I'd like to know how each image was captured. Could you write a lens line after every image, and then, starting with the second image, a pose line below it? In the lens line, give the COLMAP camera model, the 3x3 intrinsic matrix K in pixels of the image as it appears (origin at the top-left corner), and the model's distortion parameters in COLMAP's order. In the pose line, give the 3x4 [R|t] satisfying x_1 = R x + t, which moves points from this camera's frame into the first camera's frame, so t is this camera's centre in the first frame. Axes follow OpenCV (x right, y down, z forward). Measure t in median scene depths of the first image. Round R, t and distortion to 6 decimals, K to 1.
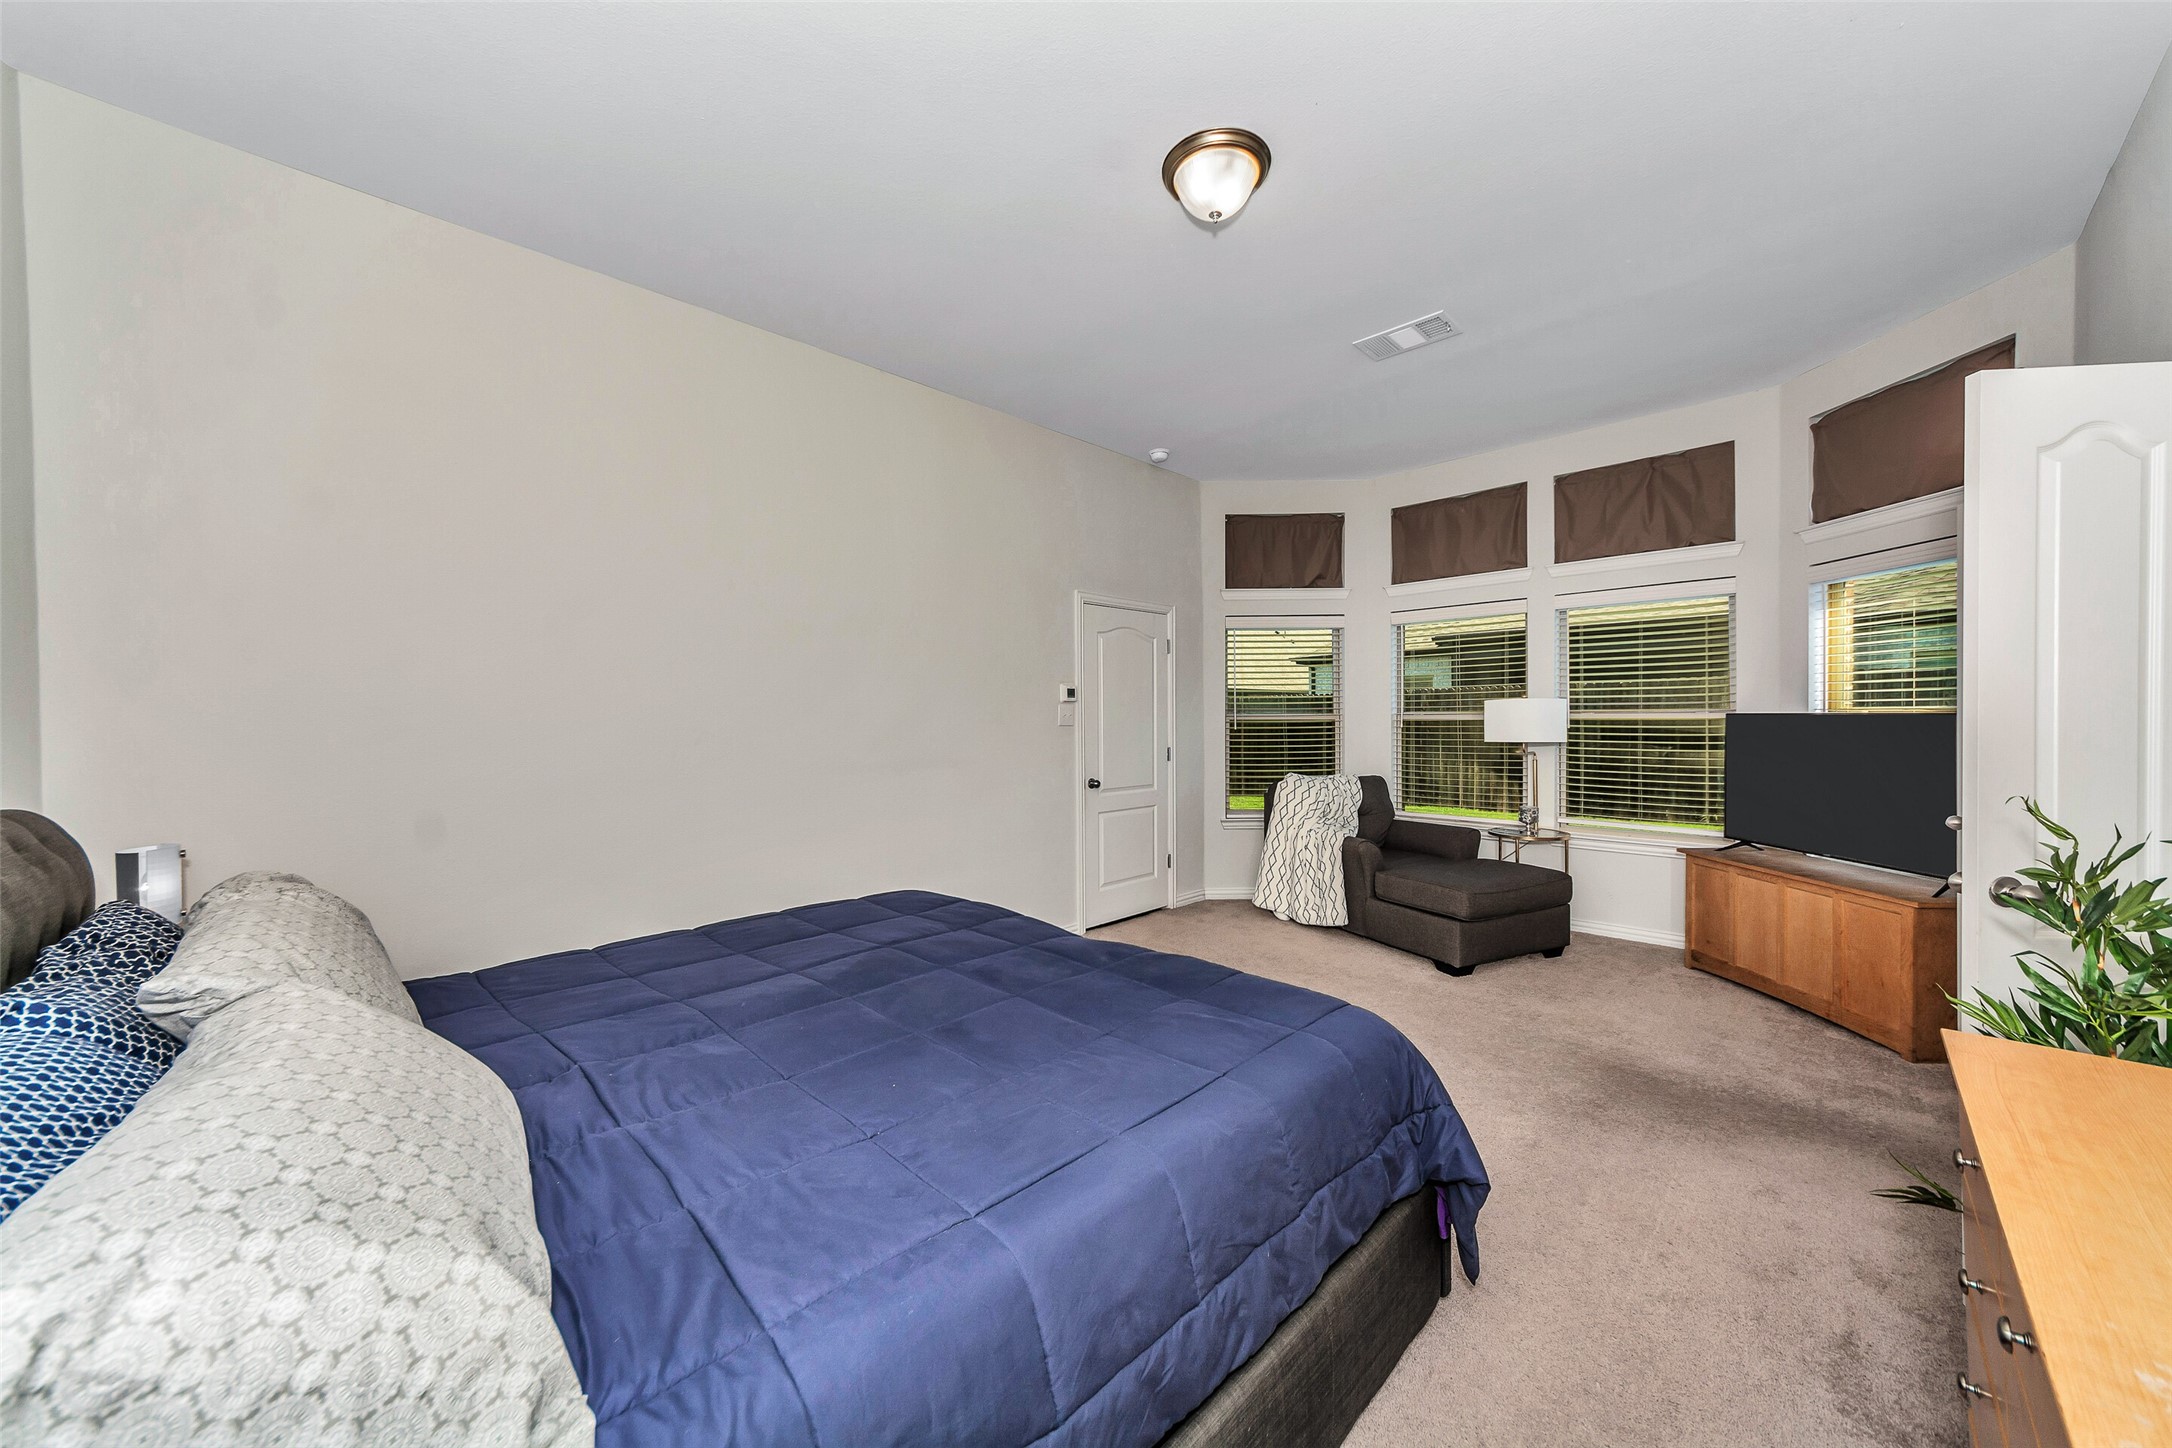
lens RADIAL K [[785.6, 0, 1090.2], [0, 785.6, 723.9], [0, 0, 1]] dist [-0.000388, 0.000649]
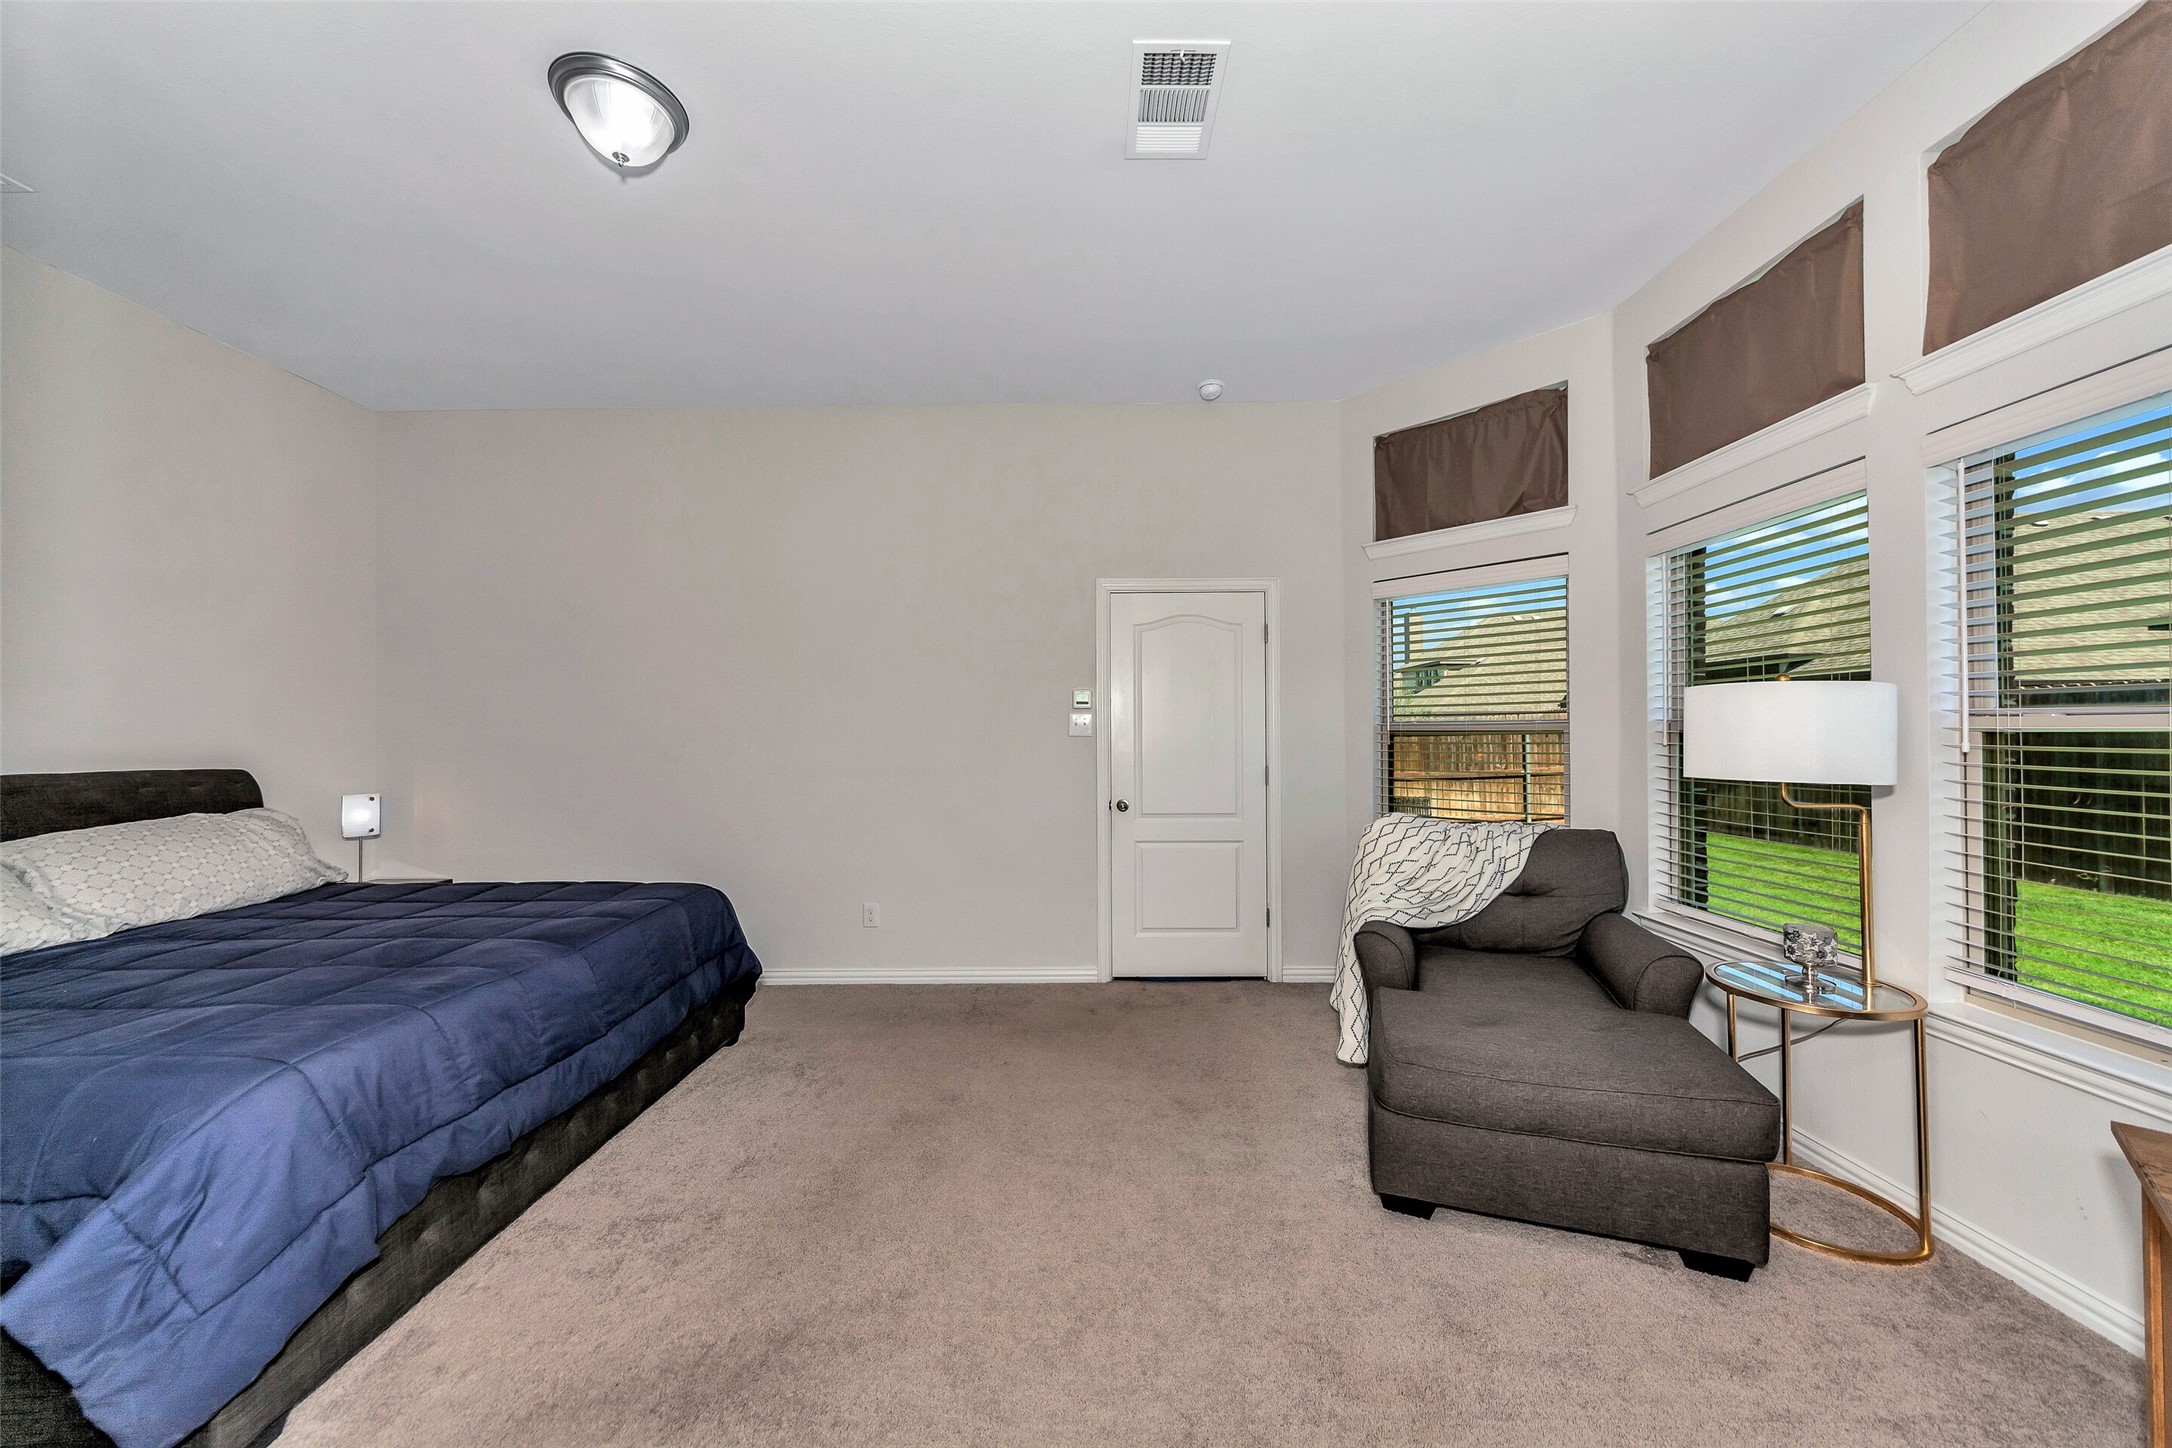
lens RADIAL K [[785.6, 0, 1090.2], [0, 785.6, 723.9], [0, 0, 1]] dist [-0.000388, 0.000649]
pose [[0.690436, -0.004304, -0.723380, 0.577121], [-0.007327, 0.999889, -0.012943, 0.000077], [0.723356, 0.014237, 0.690329, 0.388195]]
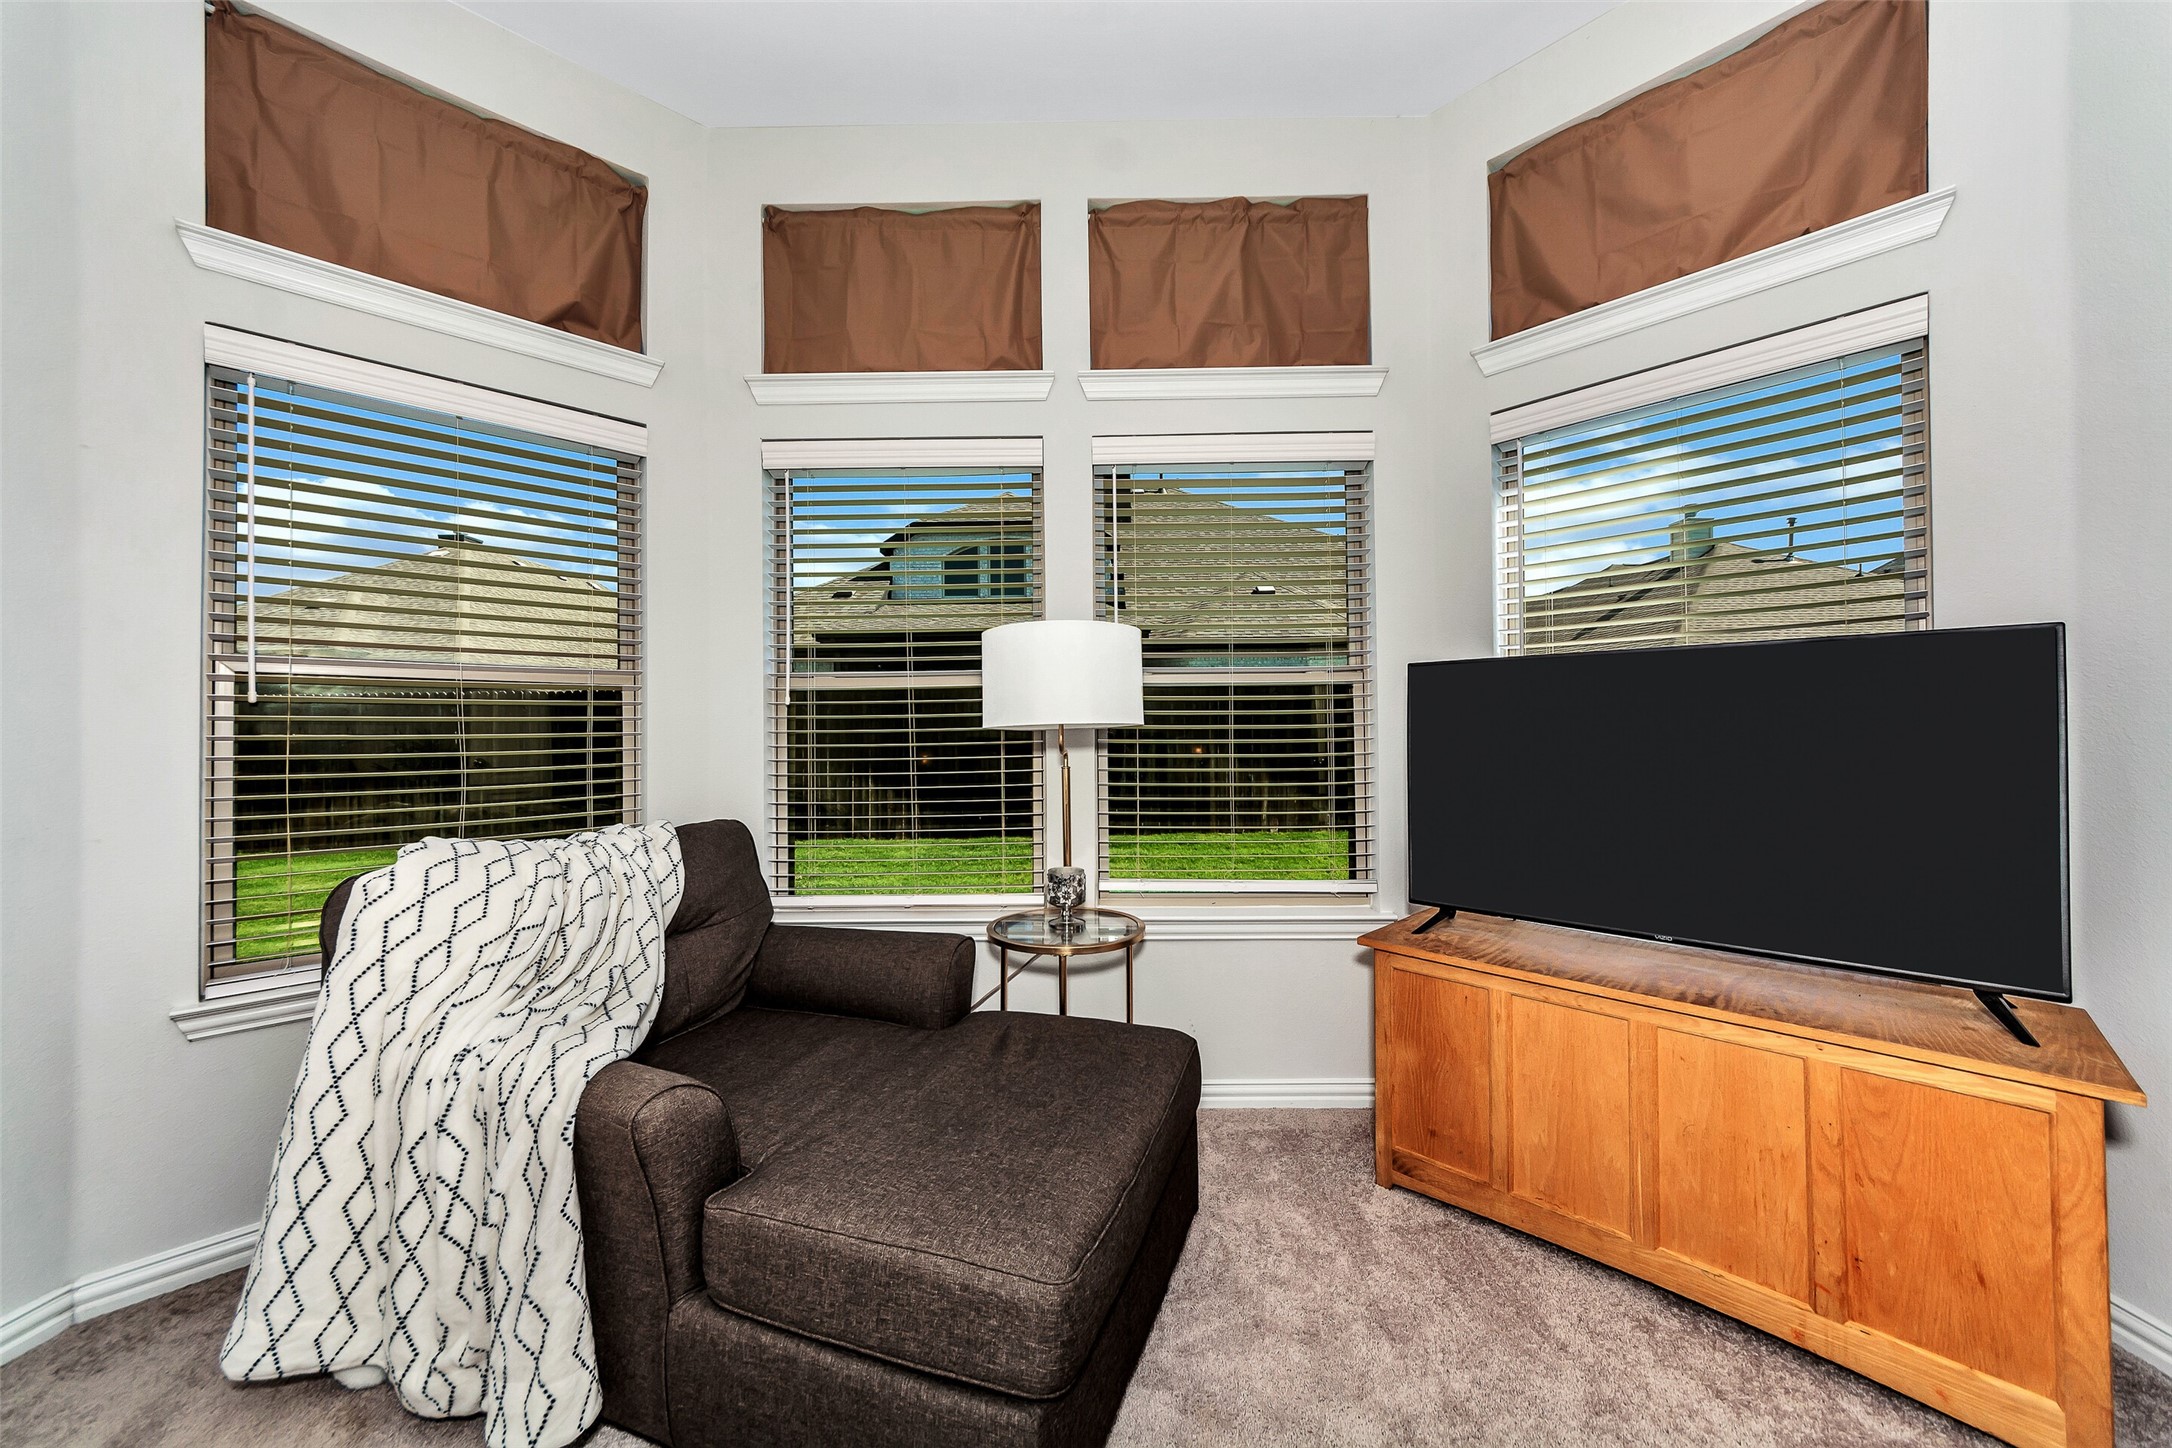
lens RADIAL K [[785.6, 0, 1090.2], [0, 785.6, 723.9], [0, 0, 1]] dist [-0.000388, 0.000649]
pose [[0.726076, 0.001457, 0.687613, 0.243863], [0.009838, 0.999873, -0.012506, 0.026063], [-0.687544, 0.015845, 0.725970, 0.633907]]
